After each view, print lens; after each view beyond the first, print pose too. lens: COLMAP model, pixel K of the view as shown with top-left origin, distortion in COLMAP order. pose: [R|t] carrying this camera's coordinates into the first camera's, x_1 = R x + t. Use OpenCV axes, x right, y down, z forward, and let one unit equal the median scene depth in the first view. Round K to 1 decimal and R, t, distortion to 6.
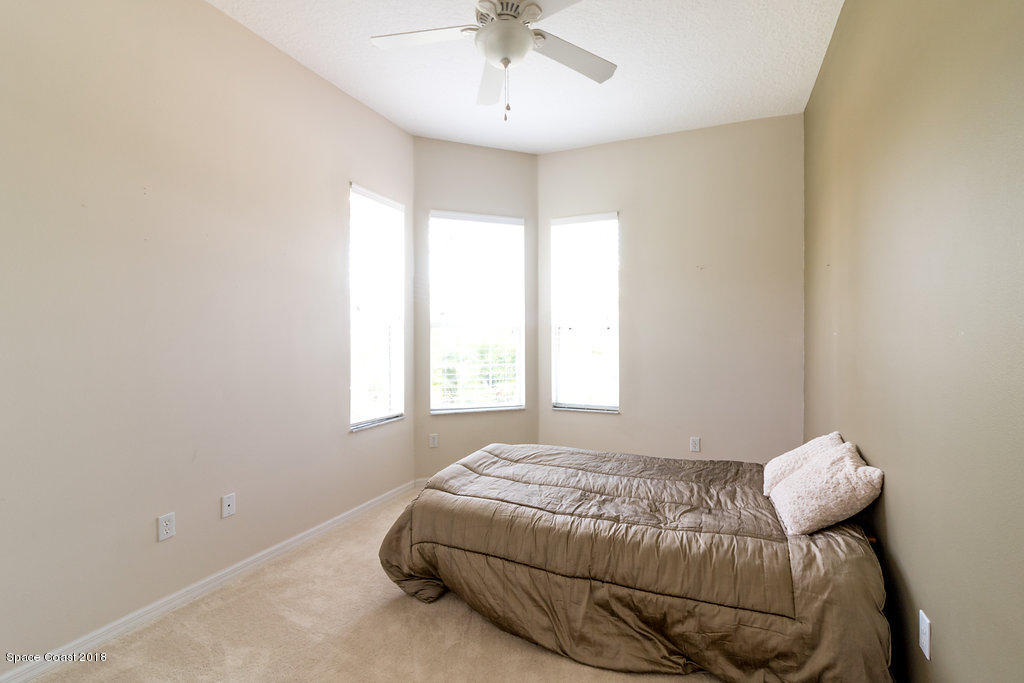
lens RADIAL K [[483.5, 0, 511.1], [0, 483.5, 340.0], [0, 0, 1]] dist [0.009707, -0.000747]
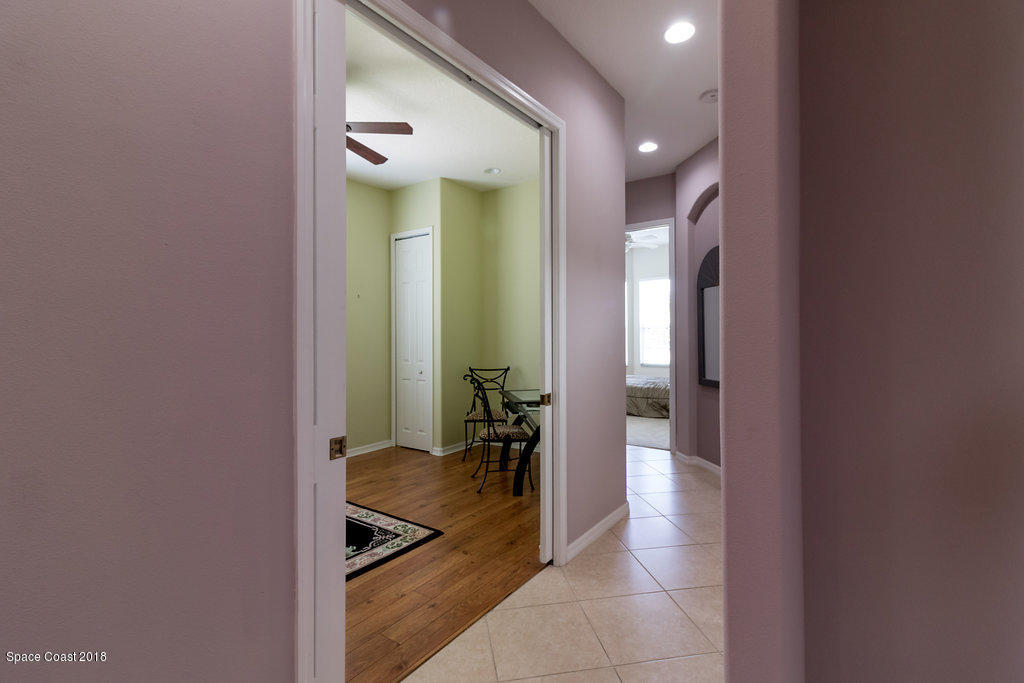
lens RADIAL K [[483.5, 0, 514.5], [0, 483.5, 336.8], [0, 0, 1]] dist [0.009707, -0.000747]
pose [[0.980646, -0.012682, -0.195379, -0.096207], [0.011868, 0.999915, -0.005333, 0.033835], [0.195431, 0.002911, 0.980713, -2.720674]]
